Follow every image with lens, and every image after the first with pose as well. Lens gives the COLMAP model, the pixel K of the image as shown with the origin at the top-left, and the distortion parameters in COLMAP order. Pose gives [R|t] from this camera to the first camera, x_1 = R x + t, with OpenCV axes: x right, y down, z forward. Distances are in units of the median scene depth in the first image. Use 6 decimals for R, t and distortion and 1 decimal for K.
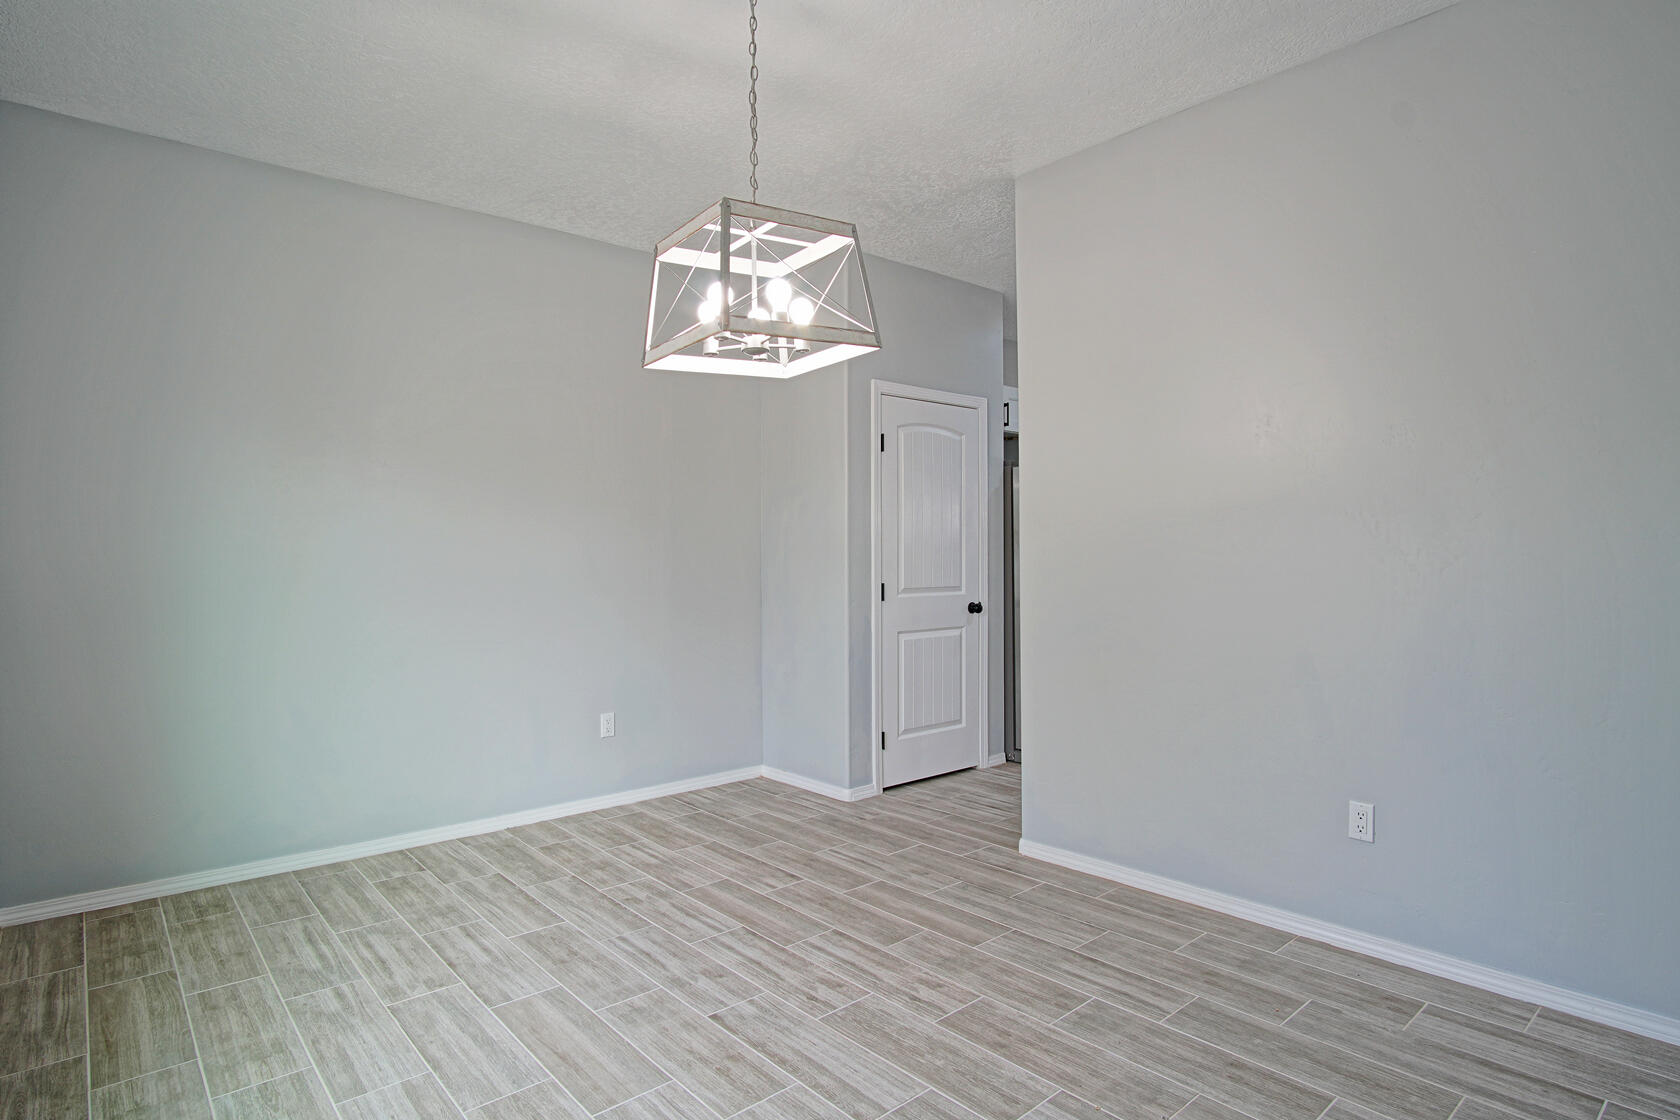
lens RADIAL K [[895.8, 0, 843.1], [0, 895.8, 562.7], [0, 0, 1]] dist [-0.033421, 0.008988]
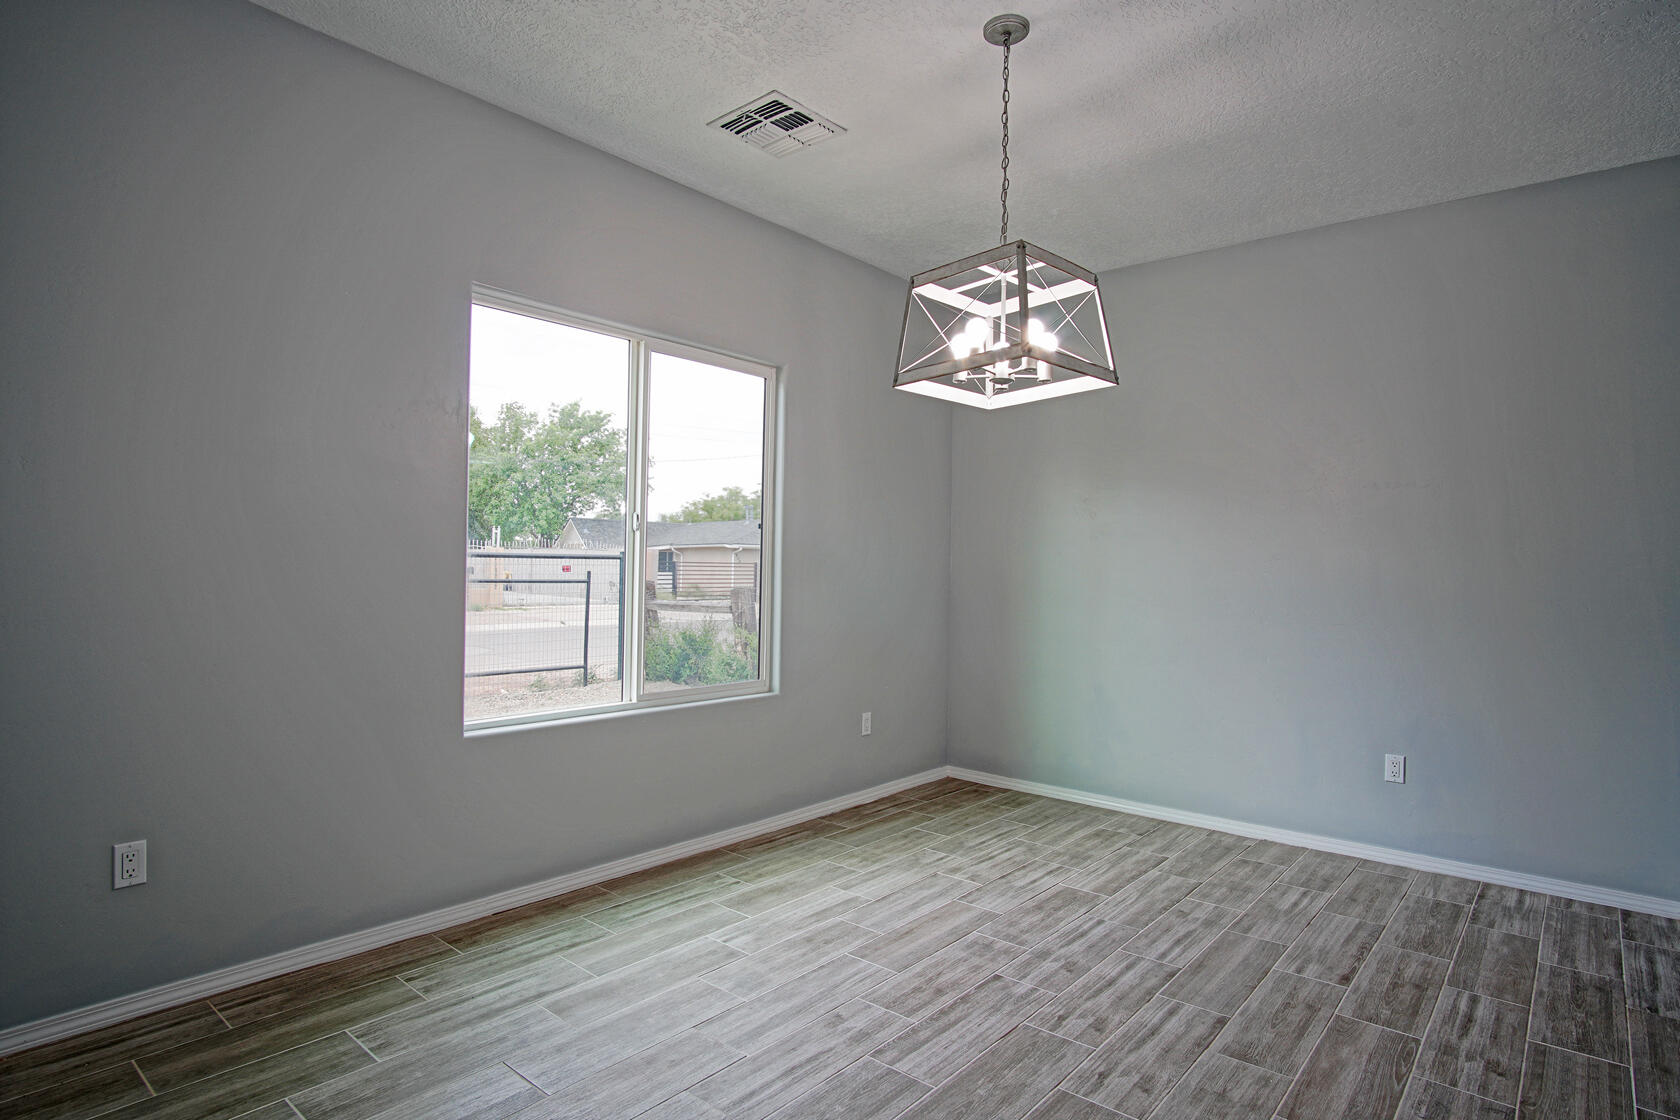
lens RADIAL K [[895.8, 0, 829.3], [0, 895.8, 556.4], [0, 0, 1]] dist [-0.033421, 0.008988]
pose [[0.138636, 0.000943, -0.990343, 0.755468], [-0.026136, 0.999655, -0.002706, -0.009740], [0.989999, 0.026258, 0.138613, 0.498313]]
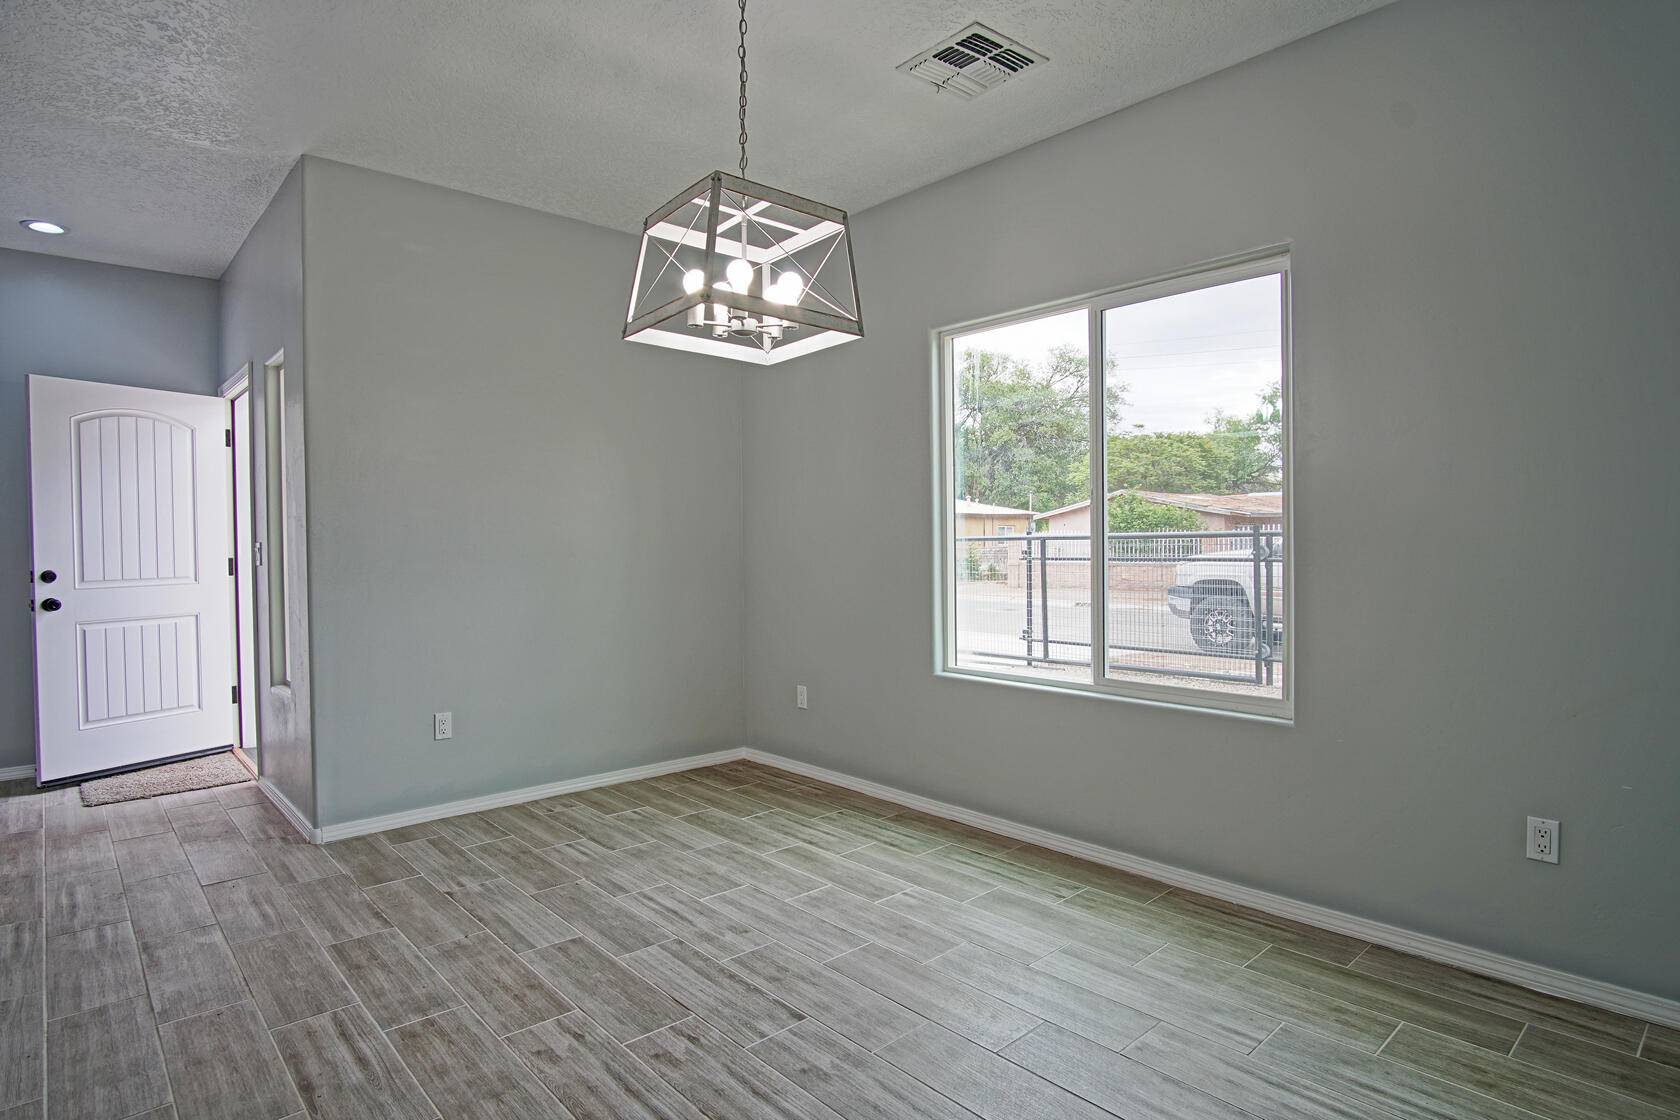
lens RADIAL K [[895.8, 0, 843.7], [0, 895.8, 567.8], [0, 0, 1]] dist [-0.033421, 0.008988]
pose [[-0.999684, 0.014187, -0.020770, -0.143825], [0.013431, 0.999257, 0.036121, -0.005933], [0.021267, 0.035831, -0.999132, 1.562228]]
